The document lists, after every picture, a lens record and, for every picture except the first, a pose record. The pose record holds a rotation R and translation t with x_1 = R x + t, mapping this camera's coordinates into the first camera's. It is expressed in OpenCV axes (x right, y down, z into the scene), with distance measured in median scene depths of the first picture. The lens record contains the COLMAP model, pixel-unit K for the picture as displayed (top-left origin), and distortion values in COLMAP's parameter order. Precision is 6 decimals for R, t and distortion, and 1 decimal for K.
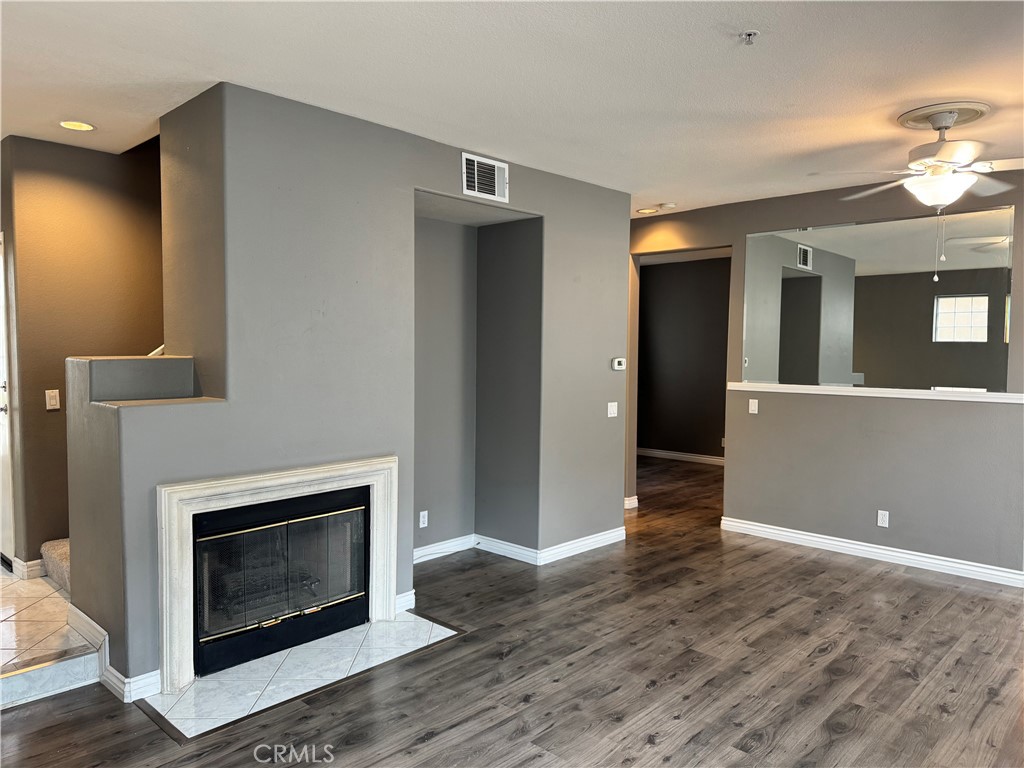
lens RADIAL K [[719.9, 0, 510.4], [0, 719.9, 389.0], [0, 0, 1]] dist [0.011197, -0.003464]
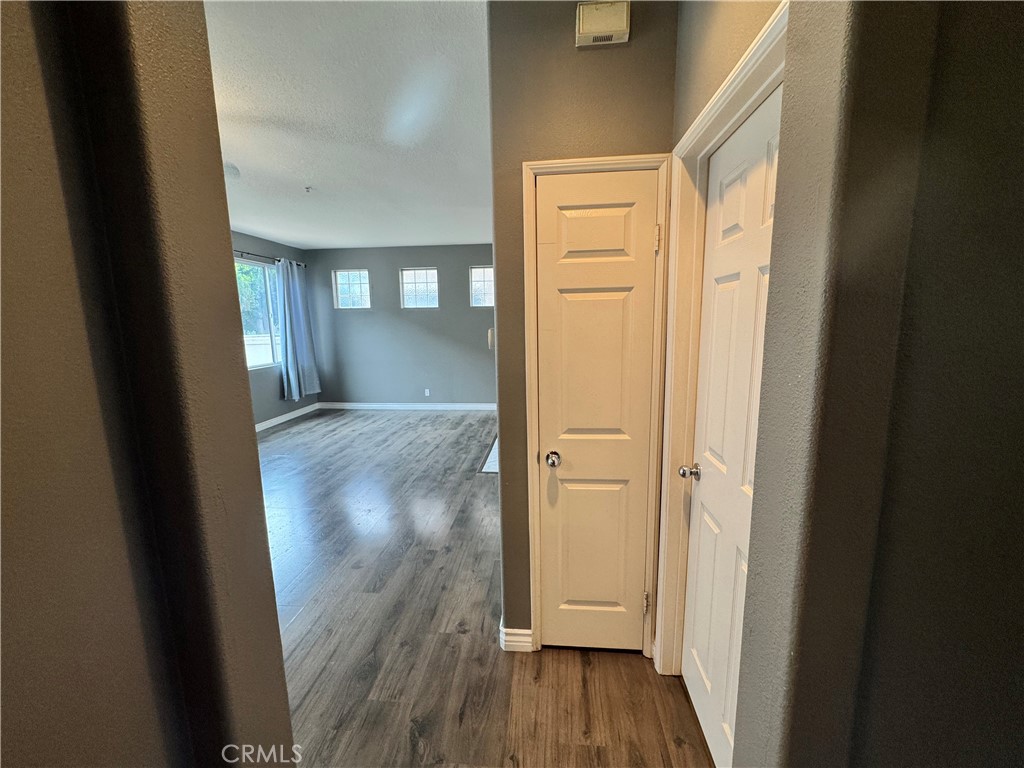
lens RADIAL K [[407.9, 0, 511.5], [0, 407.9, 382.3], [0, 0, 1]] dist [-0.003894, 0.001214]
pose [[-0.780910, 0.099568, -0.616657, 0.423811], [-0.026349, 0.981085, 0.191777, -0.080413], [0.624088, 0.166009, -0.763515, 1.548625]]
